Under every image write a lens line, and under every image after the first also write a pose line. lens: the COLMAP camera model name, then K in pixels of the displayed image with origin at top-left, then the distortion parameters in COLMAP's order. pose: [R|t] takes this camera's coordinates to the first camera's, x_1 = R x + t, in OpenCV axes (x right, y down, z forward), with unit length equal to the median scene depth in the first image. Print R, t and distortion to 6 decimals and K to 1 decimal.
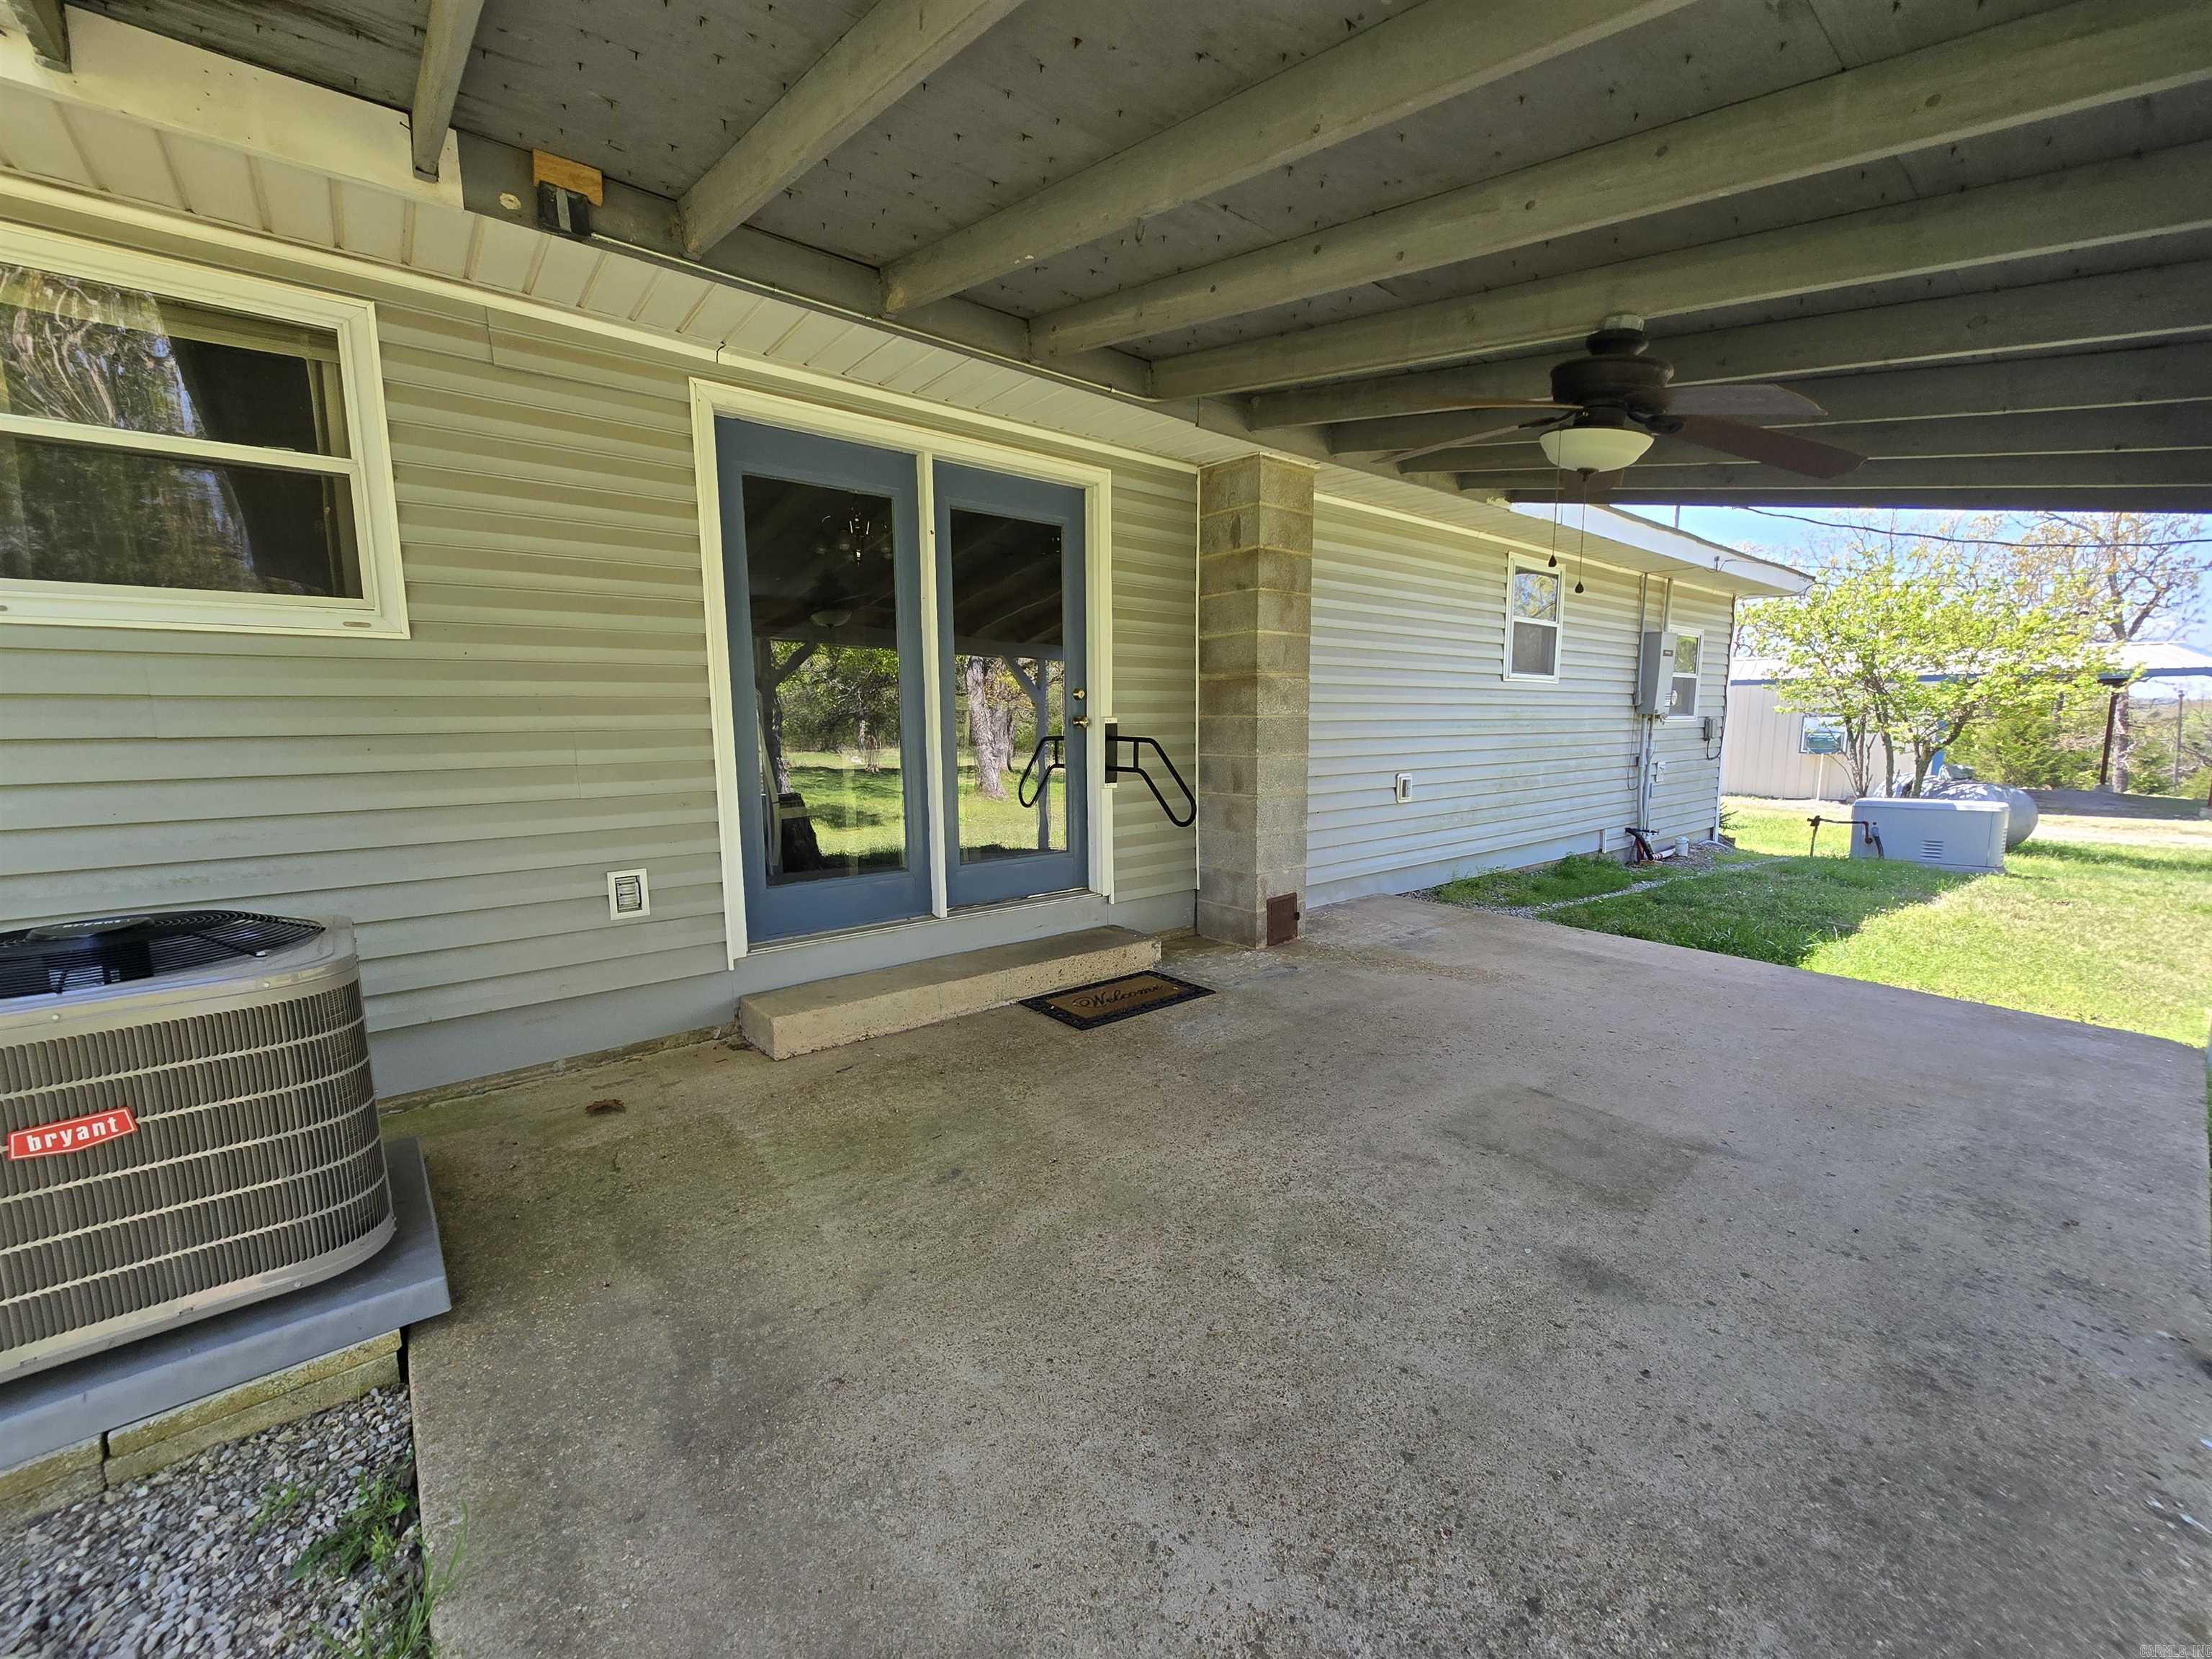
lens RADIAL K [[903.5, 0, 1103.5], [0, 903.5, 838.0], [0, 0, 1]] dist [-0.003000, 0.000180]
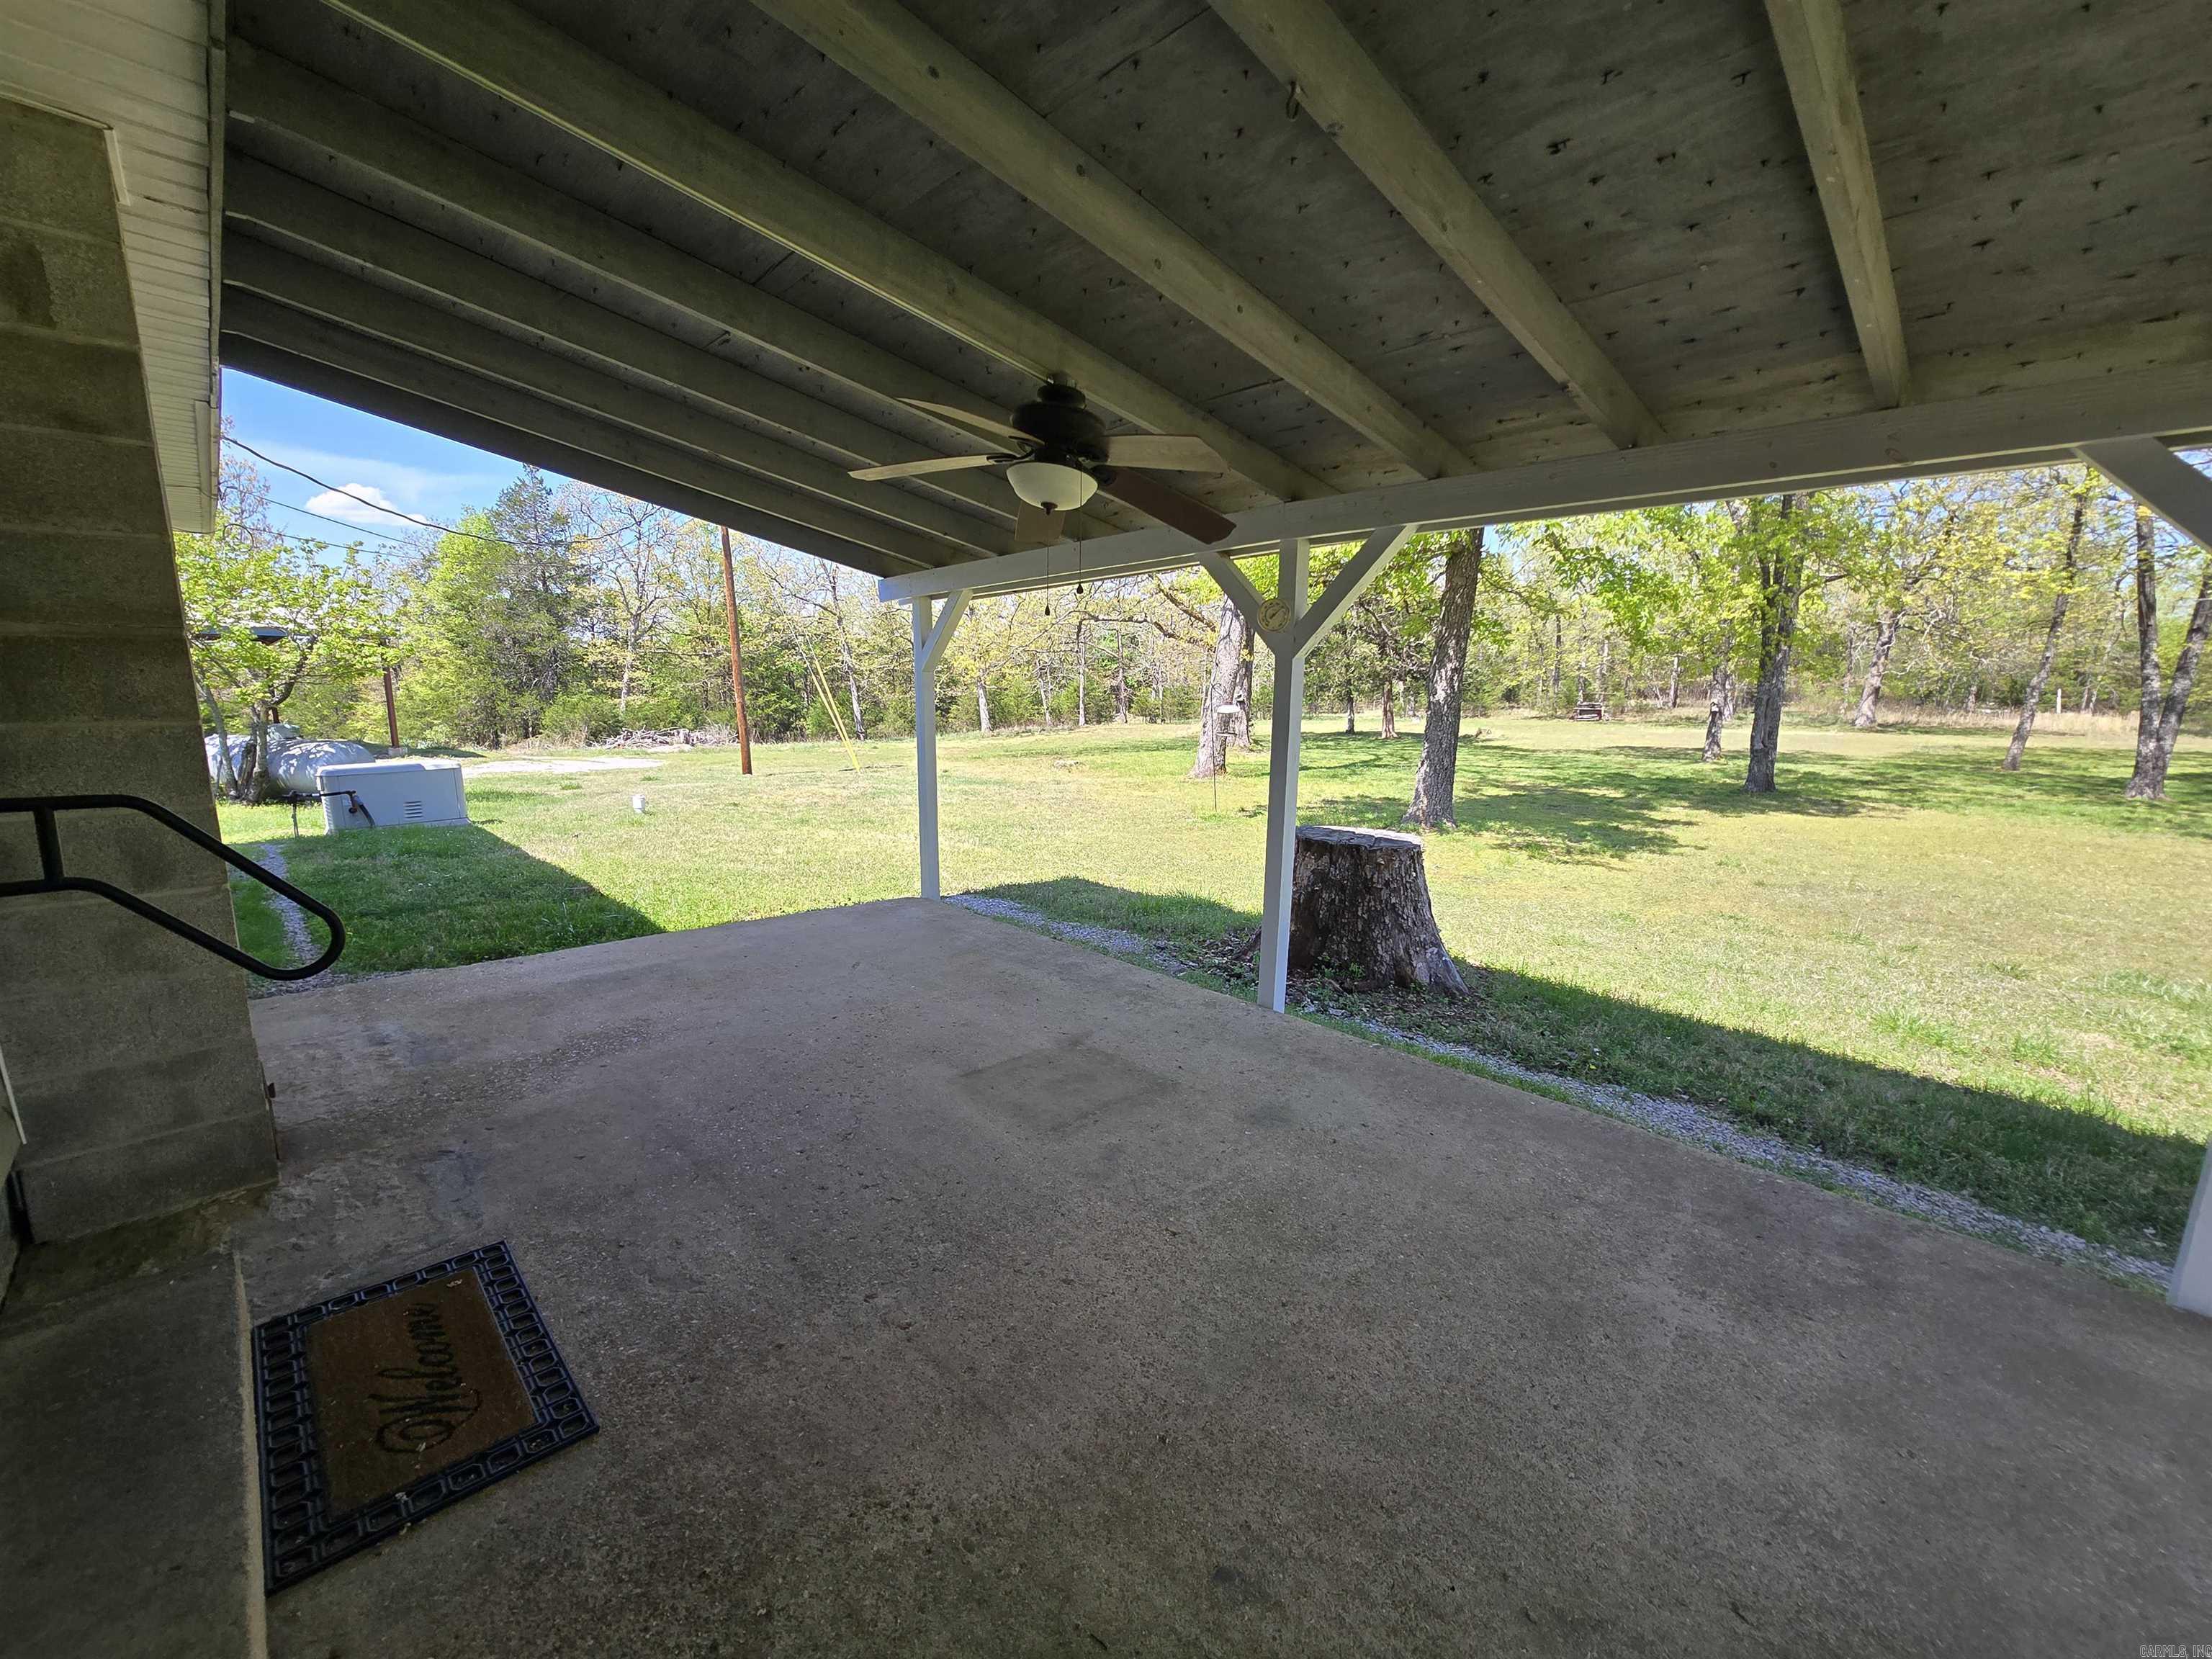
lens RADIAL K [[903.5, 0, 1102.2], [0, 903.5, 839.8], [0, 0, 1]] dist [-0.003000, 0.000180]
pose [[-0.075274, -0.173182, 0.982009, -0.566136], [0.112809, 0.977002, 0.180946, -0.175527], [-0.990761, 0.124400, -0.054006, 0.930808]]
